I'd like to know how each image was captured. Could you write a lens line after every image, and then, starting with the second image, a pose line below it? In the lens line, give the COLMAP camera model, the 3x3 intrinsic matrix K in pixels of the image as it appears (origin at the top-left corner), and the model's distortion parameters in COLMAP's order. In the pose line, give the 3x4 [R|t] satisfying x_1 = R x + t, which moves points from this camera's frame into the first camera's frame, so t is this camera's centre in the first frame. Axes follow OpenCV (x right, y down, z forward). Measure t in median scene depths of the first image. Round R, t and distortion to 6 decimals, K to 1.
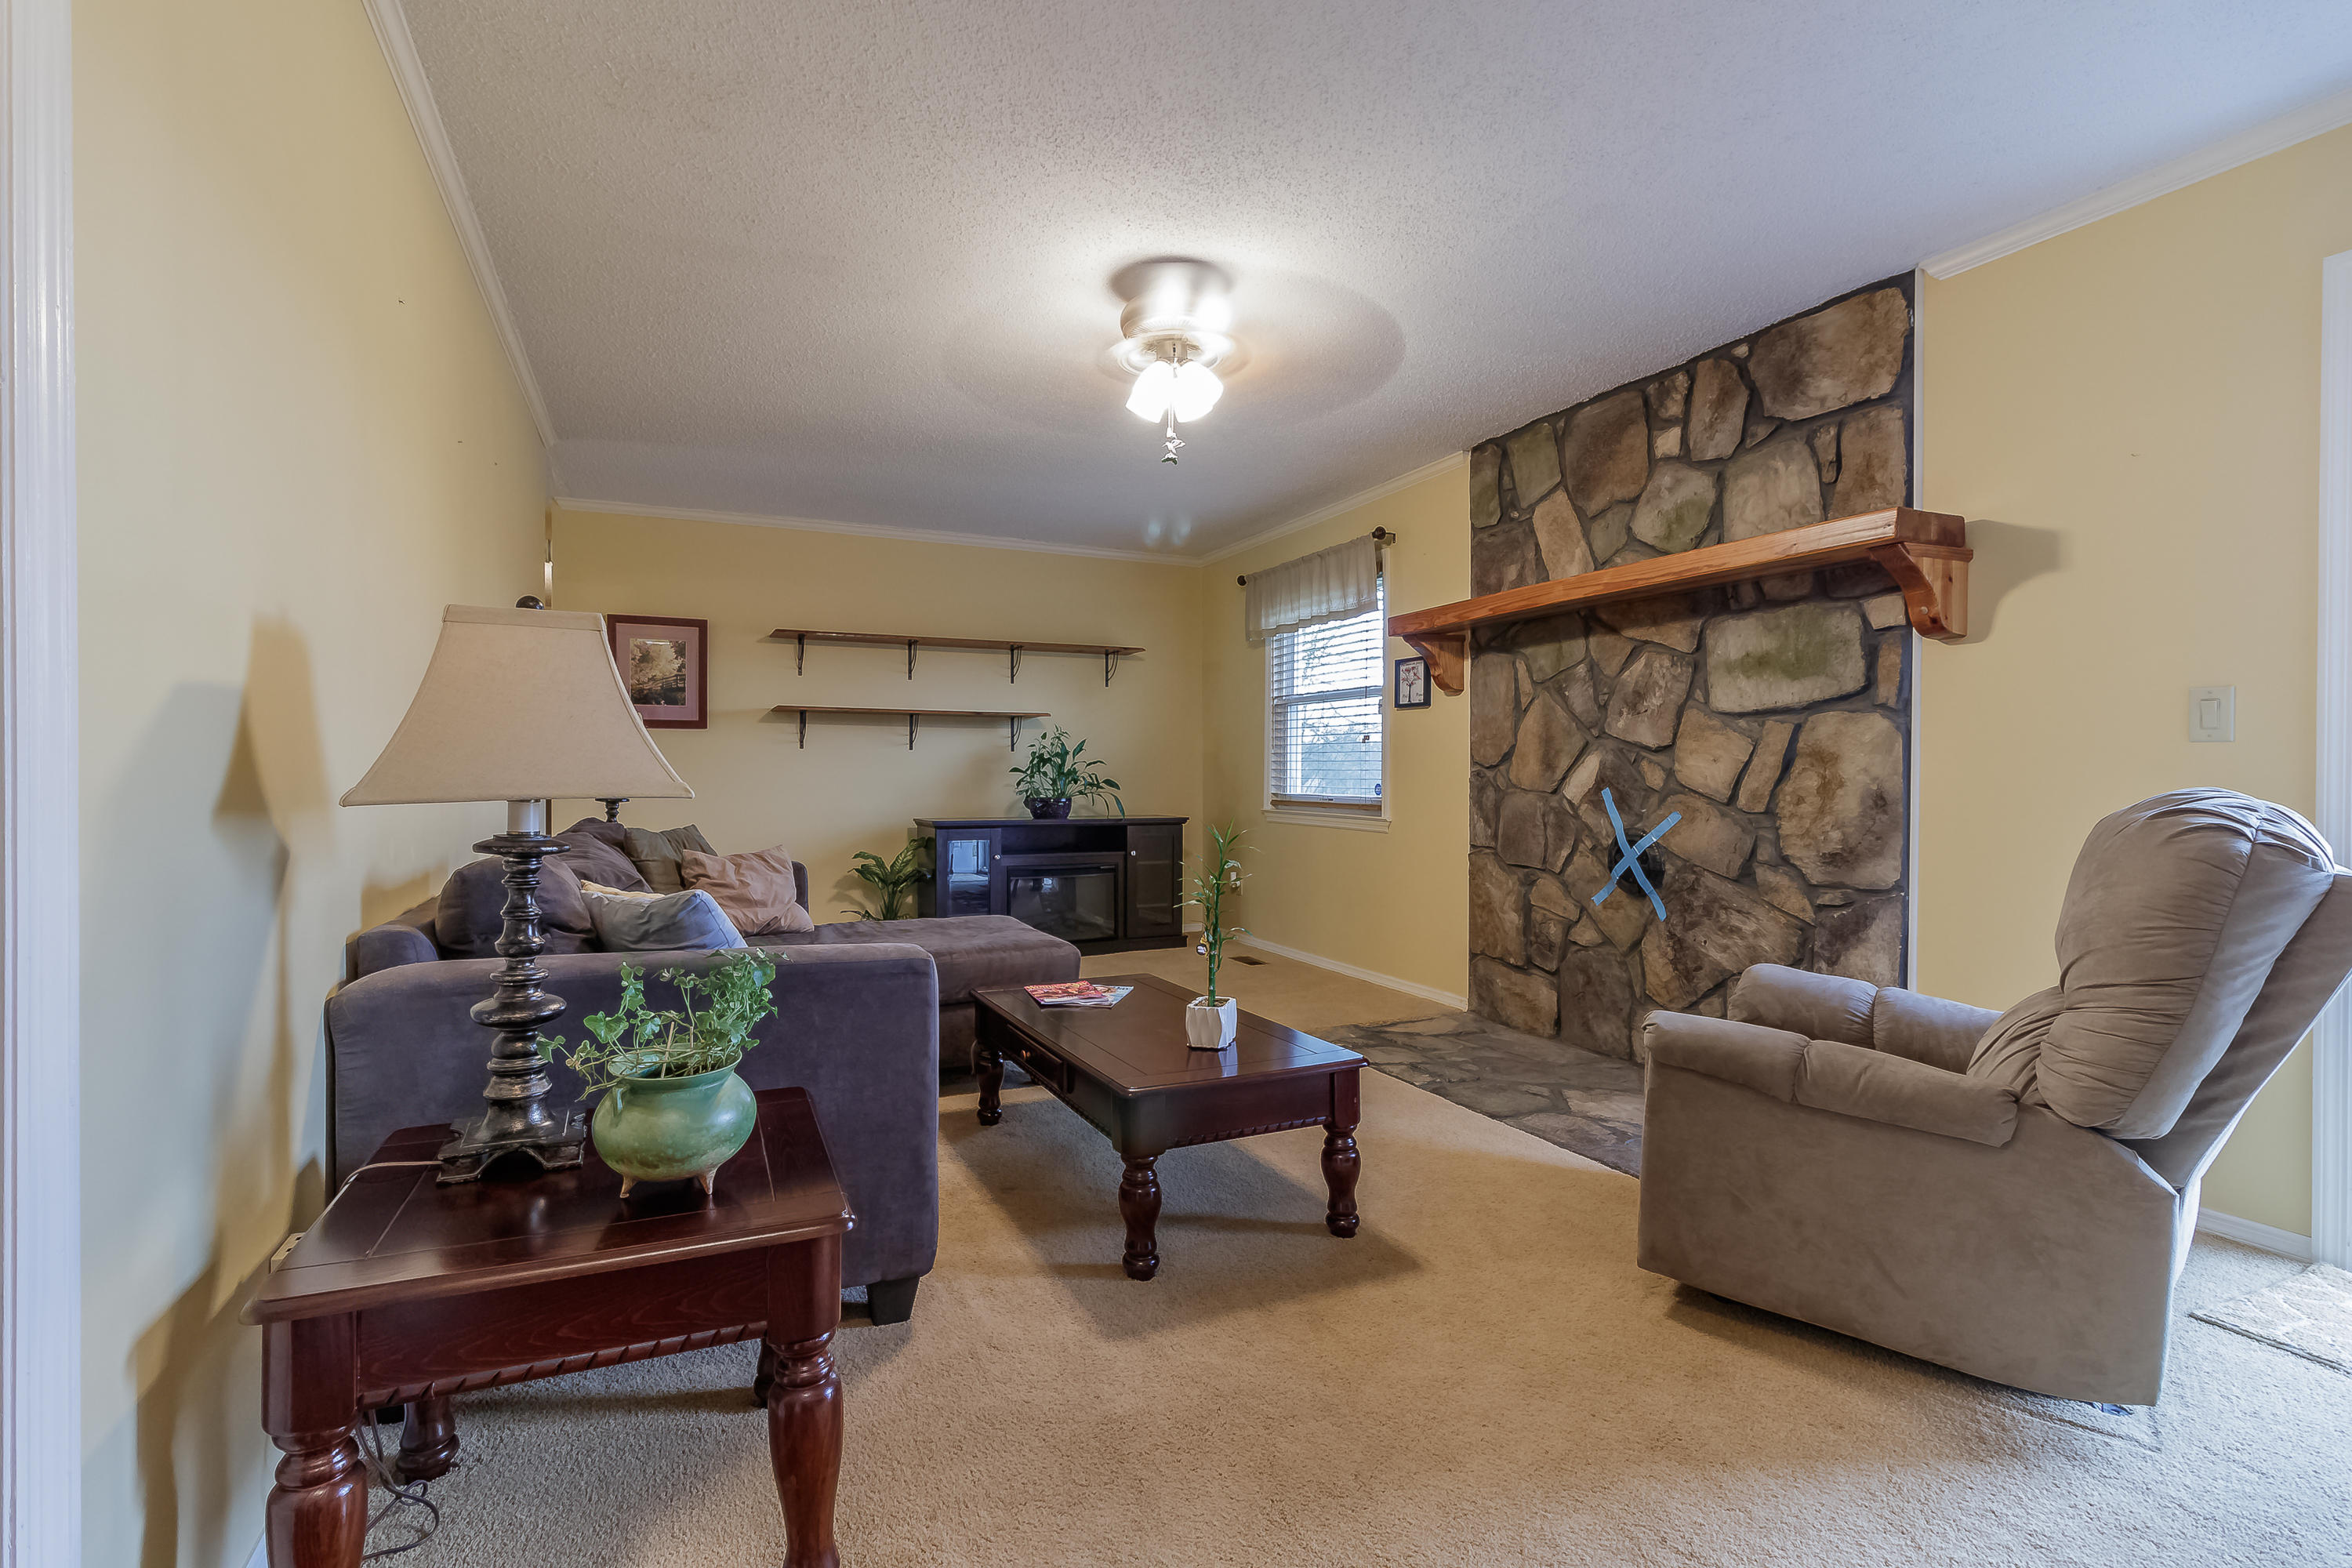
lens RADIAL K [[1100.3, 0, 1173.0], [0, 1100.3, 782.0], [0, 0, 1]] dist [0.001750, 0.000526]
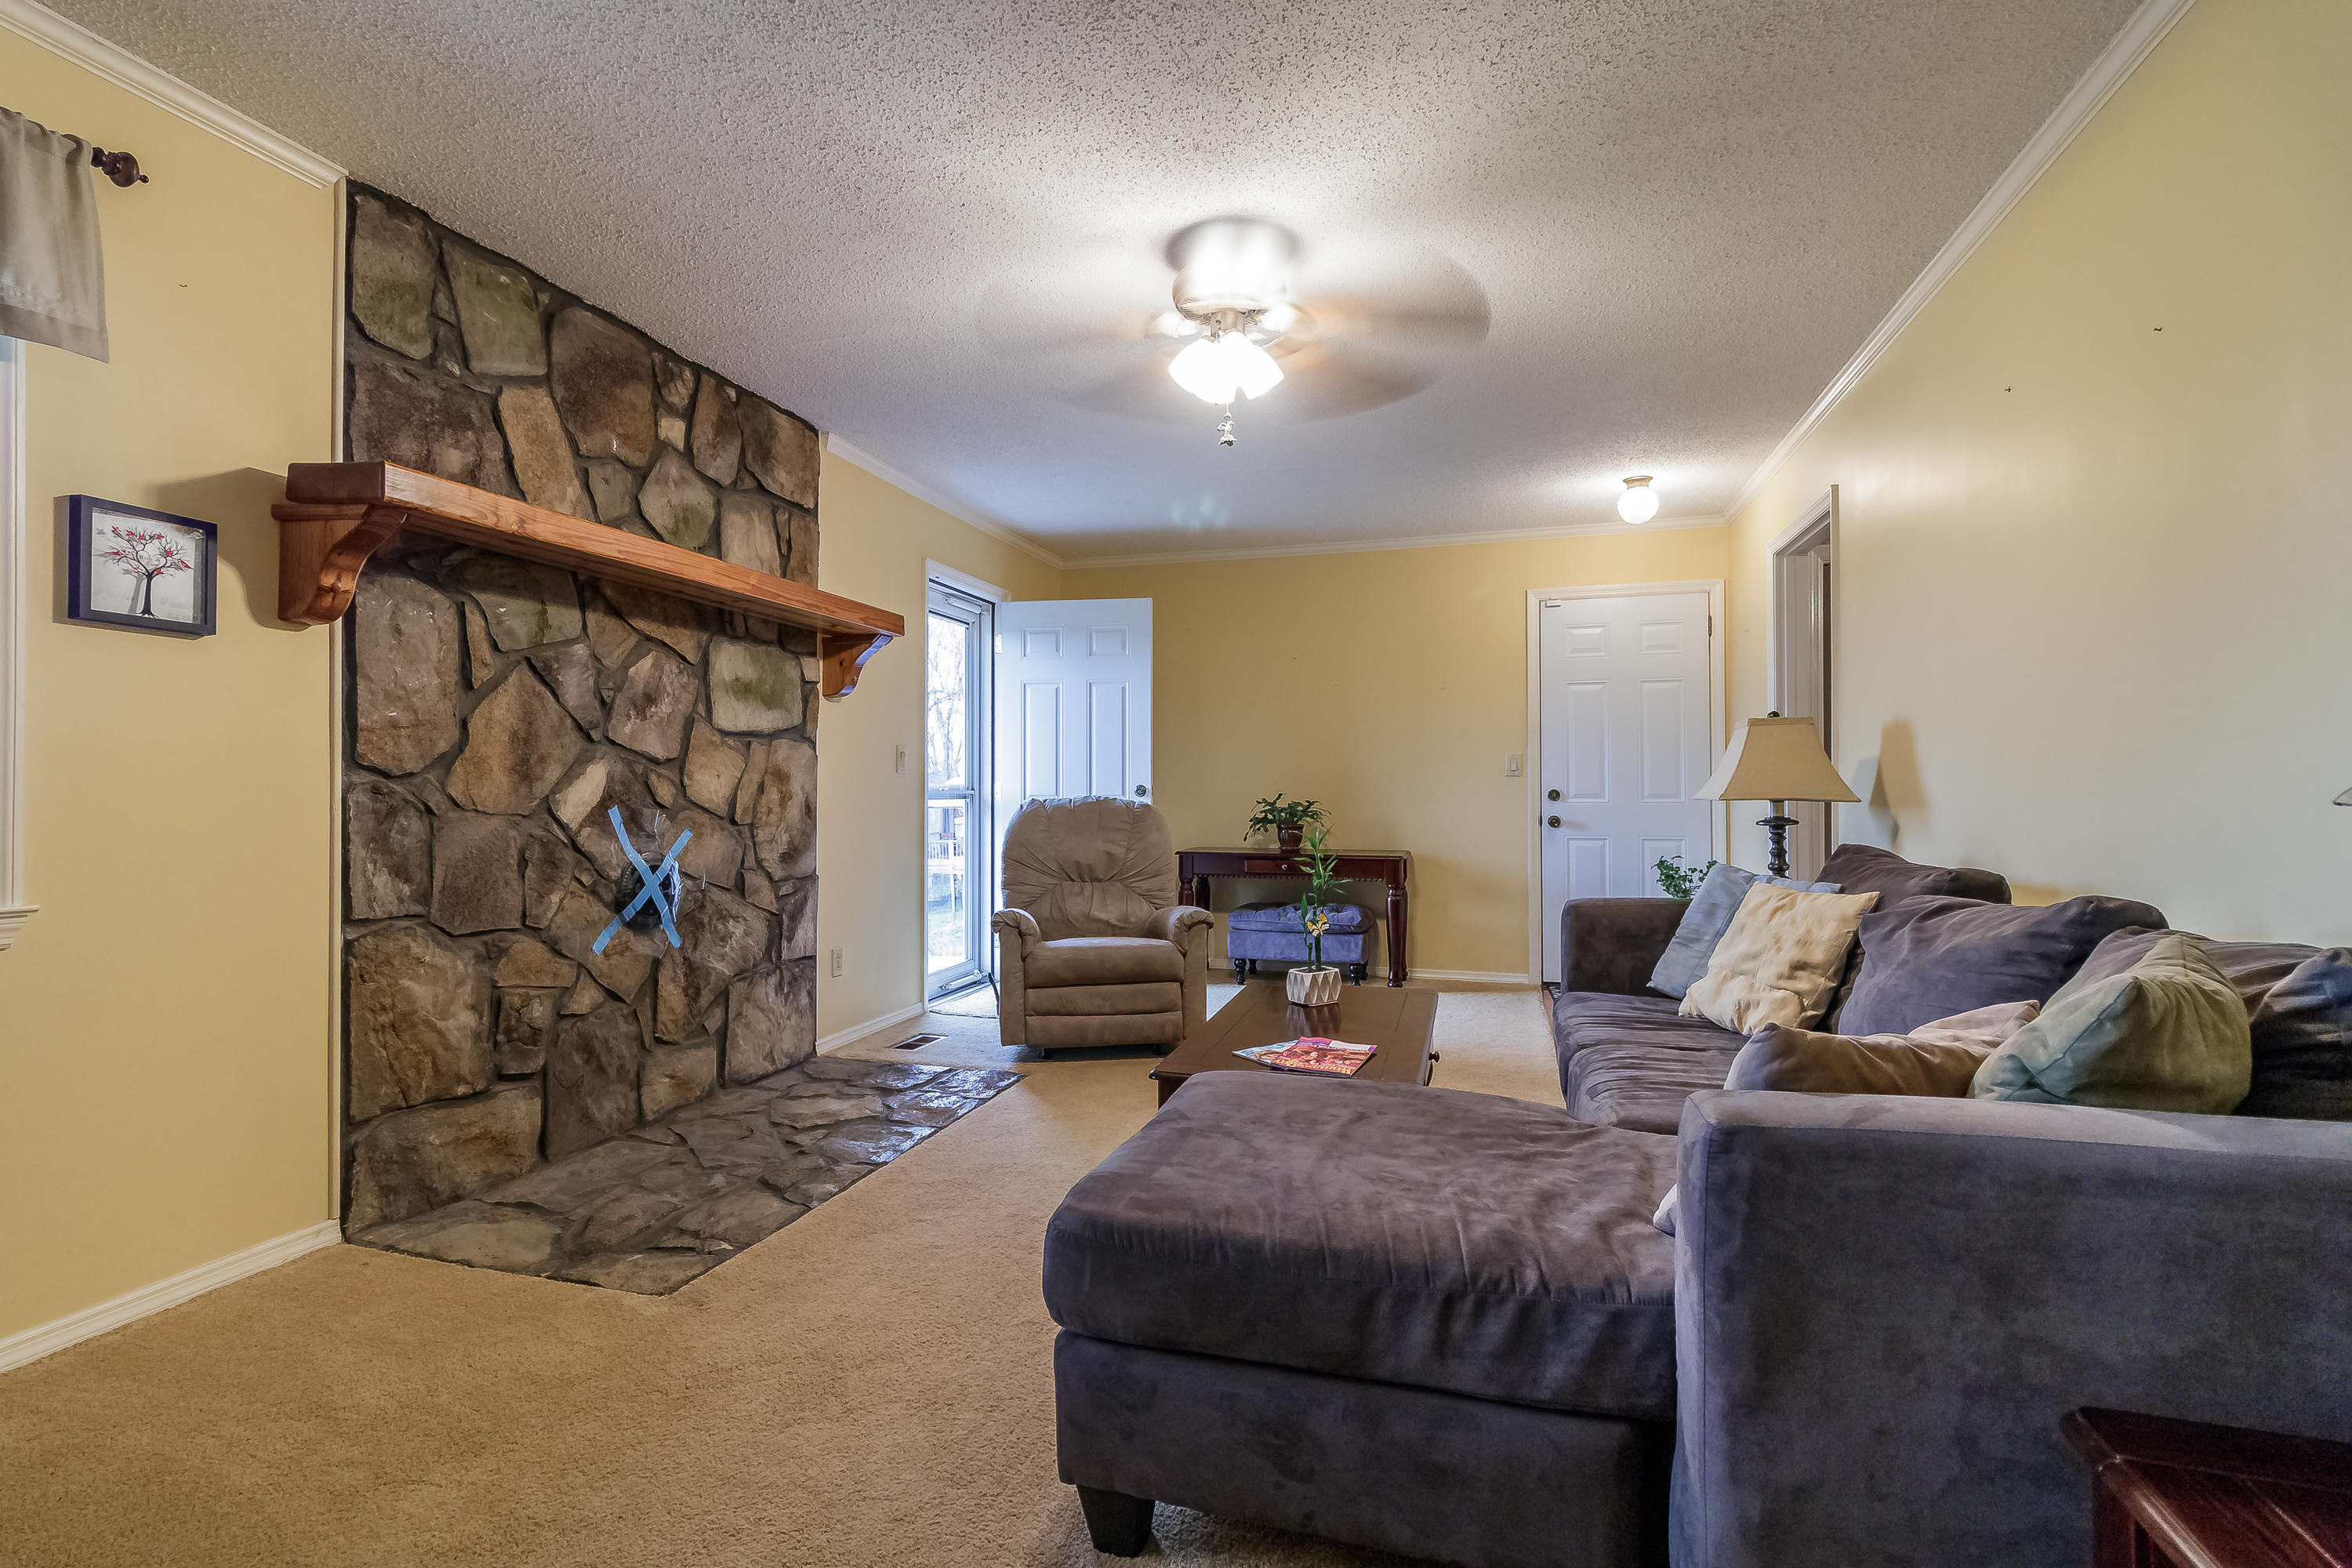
lens RADIAL K [[1100.3, 0, 1176.4], [0, 1100.3, 782.7], [0, 0, 1]] dist [0.001750, 0.000526]
pose [[-0.759509, 0.001291, 0.650495, -0.464398], [0.000732, 0.999999, -0.001130, -0.011089], [-0.650496, -0.000382, -0.759509, 1.402517]]
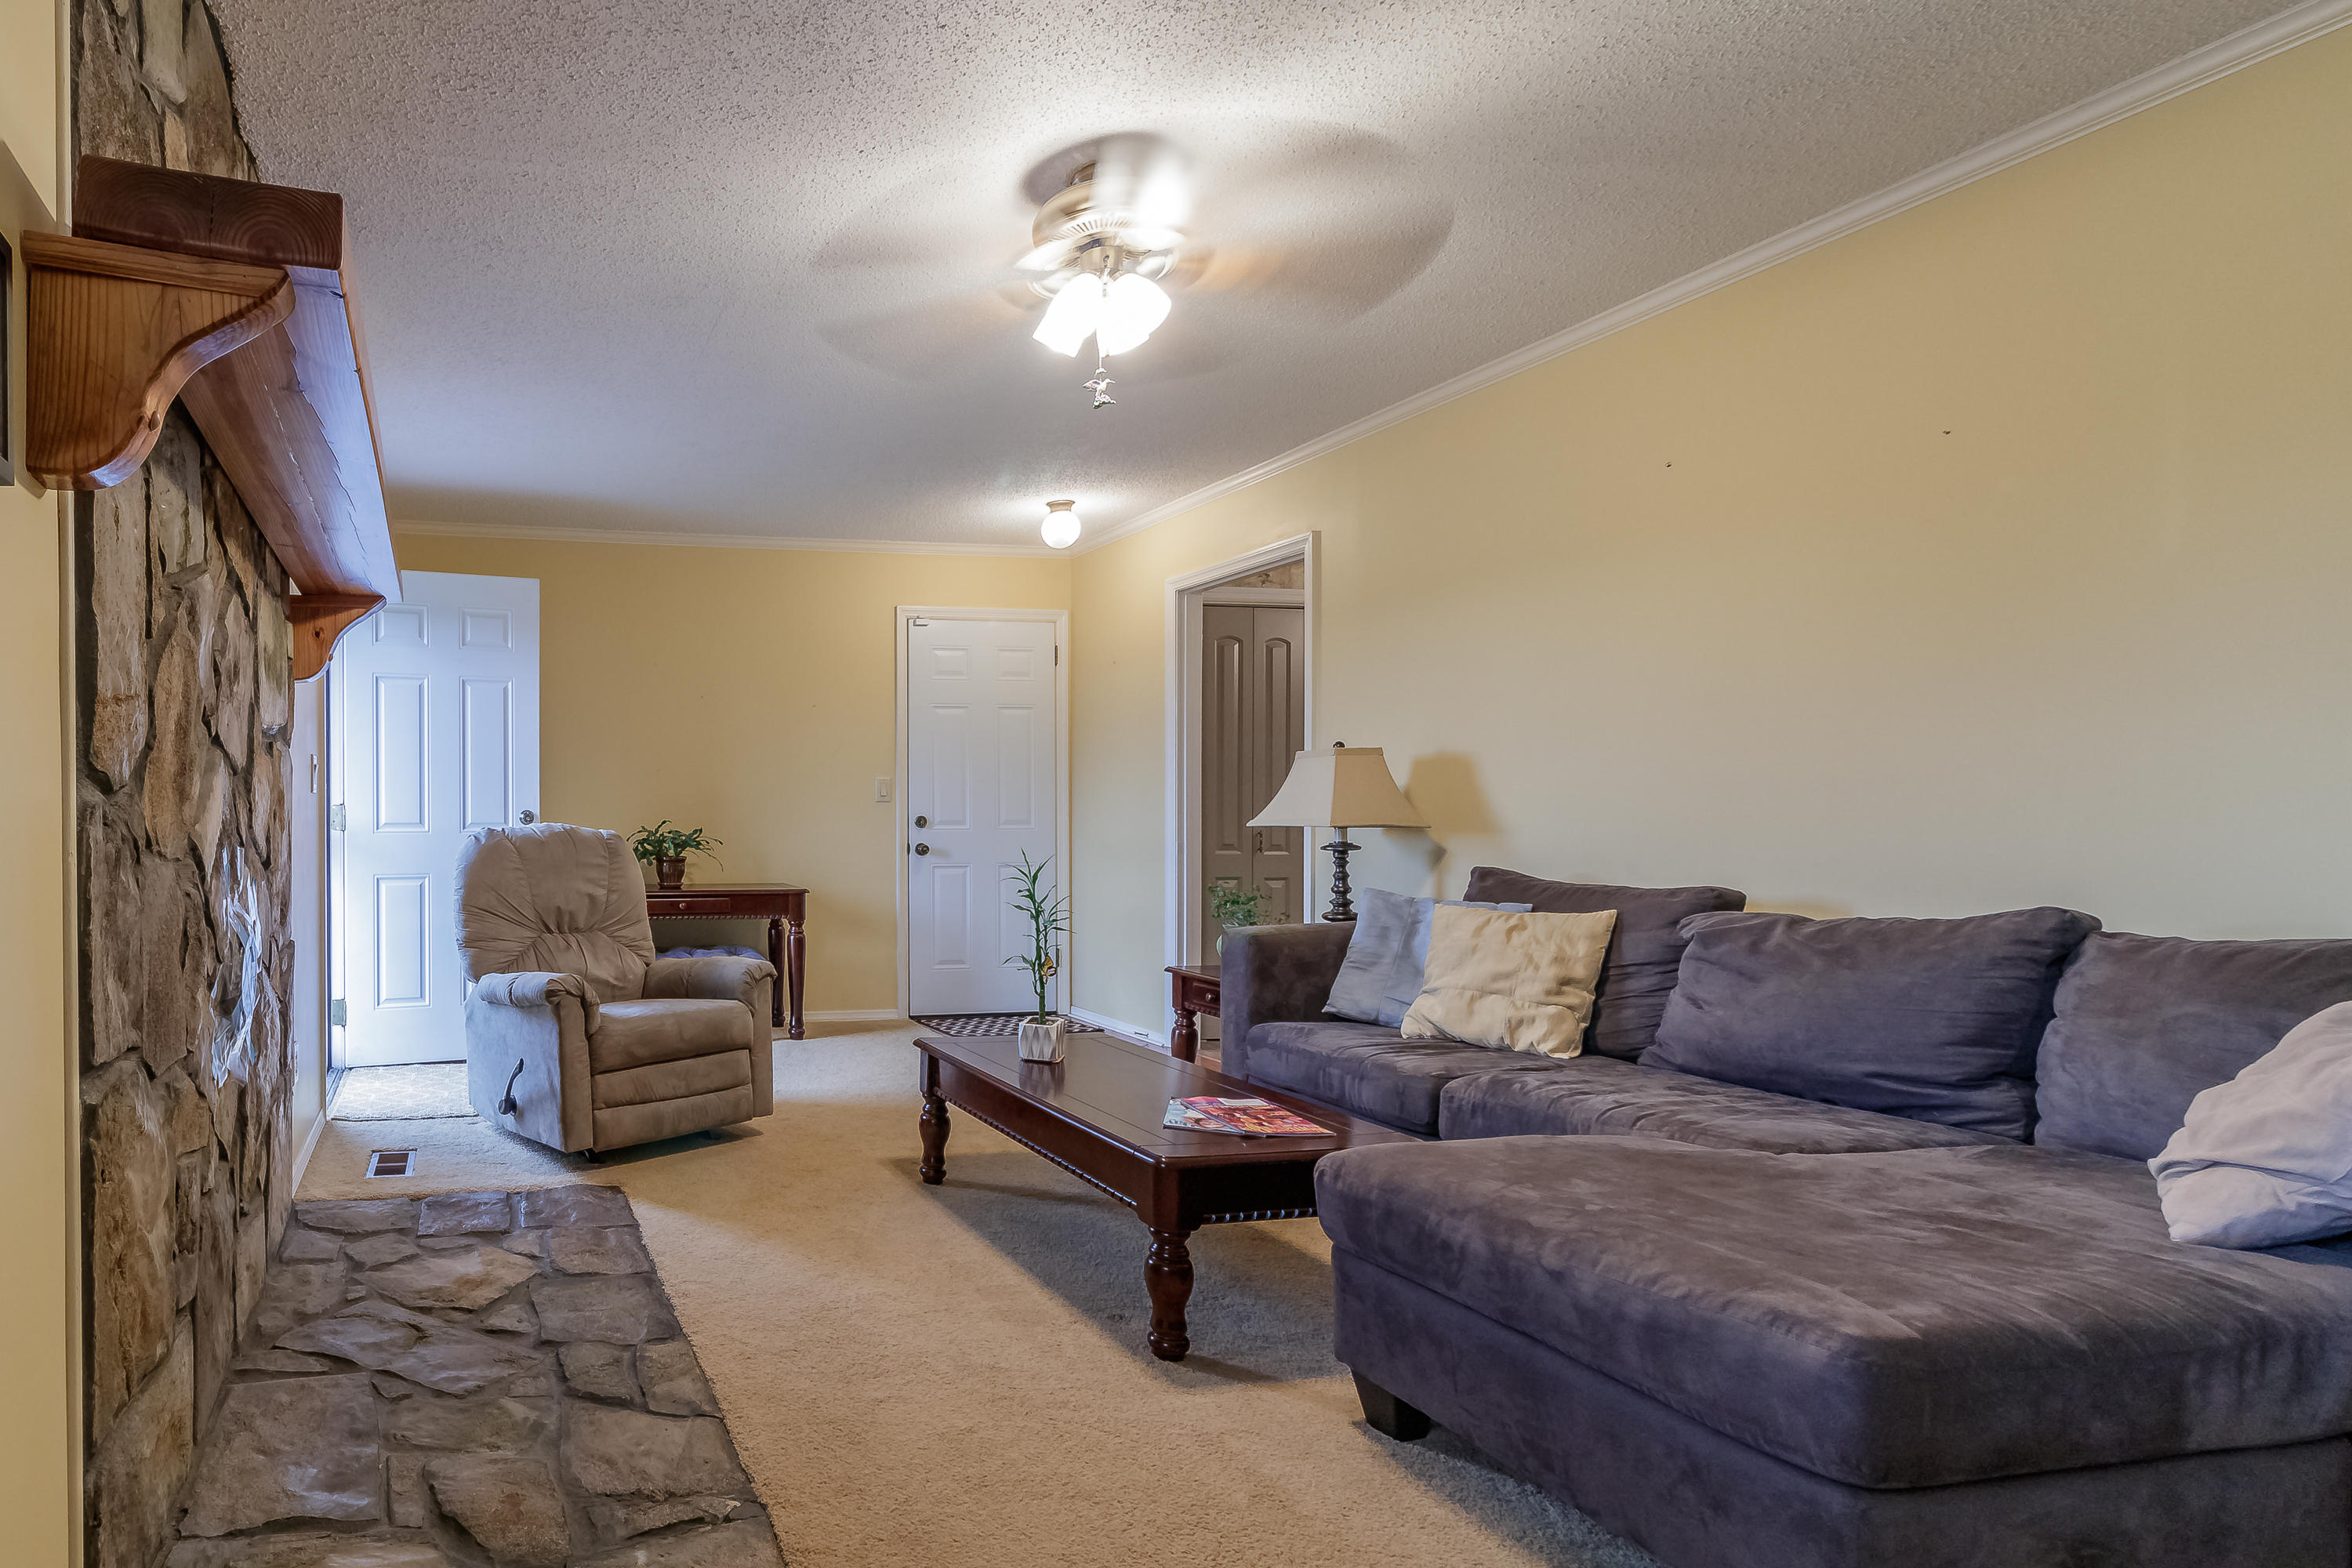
lens RADIAL K [[1194.4, 0, 1133.6], [0, 1194.4, 828.2], [0, 0, 1]] dist [0.001546, -0.000401]
pose [[-0.972699, -0.005841, 0.231998, -0.069349], [-0.002399, 0.999883, 0.015113, -0.011035], [-0.232059, 0.014144, -0.972599, 1.506790]]
